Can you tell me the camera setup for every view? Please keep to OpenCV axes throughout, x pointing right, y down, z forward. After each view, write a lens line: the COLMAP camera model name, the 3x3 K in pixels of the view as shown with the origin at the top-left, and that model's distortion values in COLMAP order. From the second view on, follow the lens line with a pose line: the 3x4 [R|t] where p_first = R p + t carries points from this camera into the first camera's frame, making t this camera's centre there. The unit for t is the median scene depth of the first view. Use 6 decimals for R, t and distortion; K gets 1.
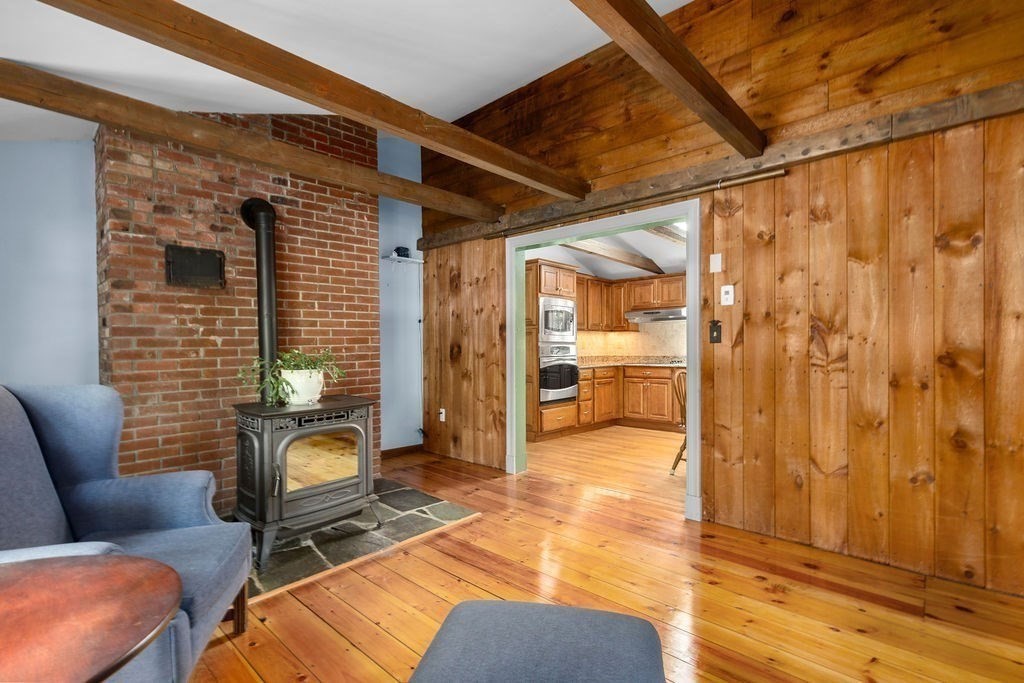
lens RADIAL K [[464.8, 0, 516.8], [0, 464.8, 351.0], [0, 0, 1]] dist [0.009126, -0.000760]
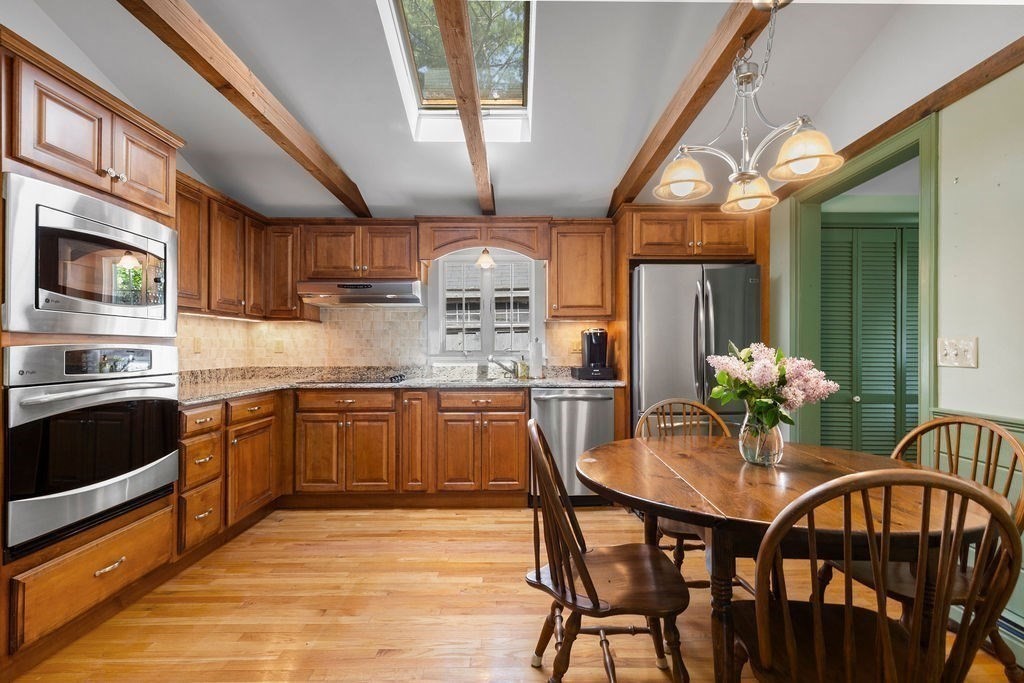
lens RADIAL K [[464.8, 0, 521.4], [0, 464.8, 347.4], [0, 0, 1]] dist [0.009126, -0.000760]
pose [[0.728519, 0.009207, 0.684964, 0.136900], [-0.000188, 0.999912, -0.013241, -0.011760], [-0.685026, 0.009517, 0.728457, 0.996598]]
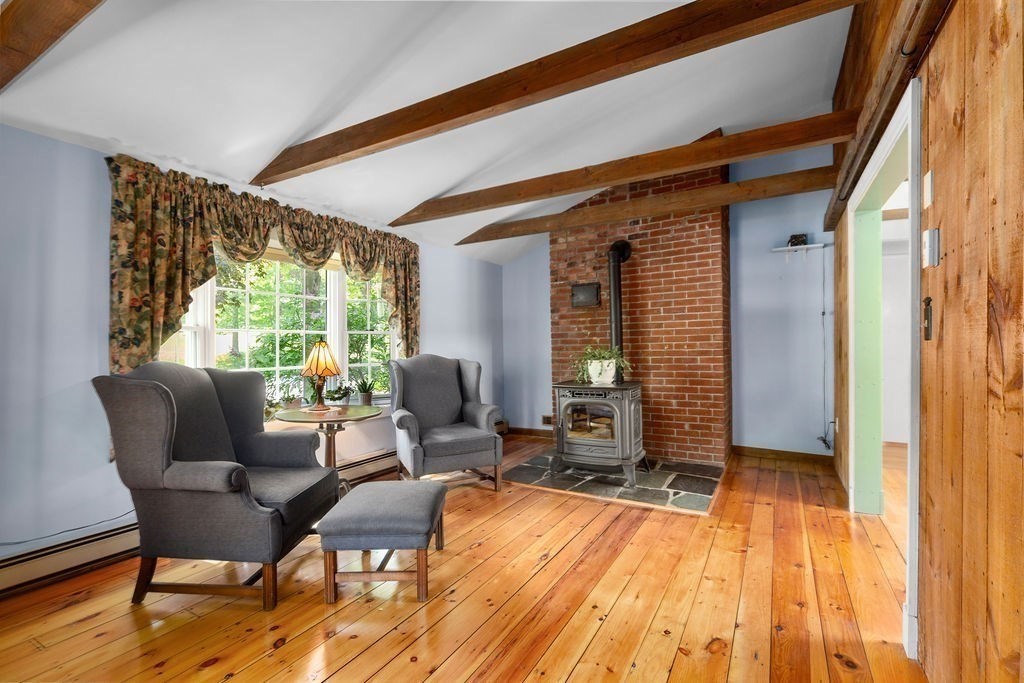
lens RADIAL K [[464.8, 0, 520.6], [0, 464.8, 344.9], [0, 0, 1]] dist [0.009126, -0.000760]
pose [[0.220849, 0.005727, -0.975291, 0.787662], [-0.003004, 0.999982, 0.005192, -0.012842], [0.975303, 0.001784, 0.220863, 0.391979]]
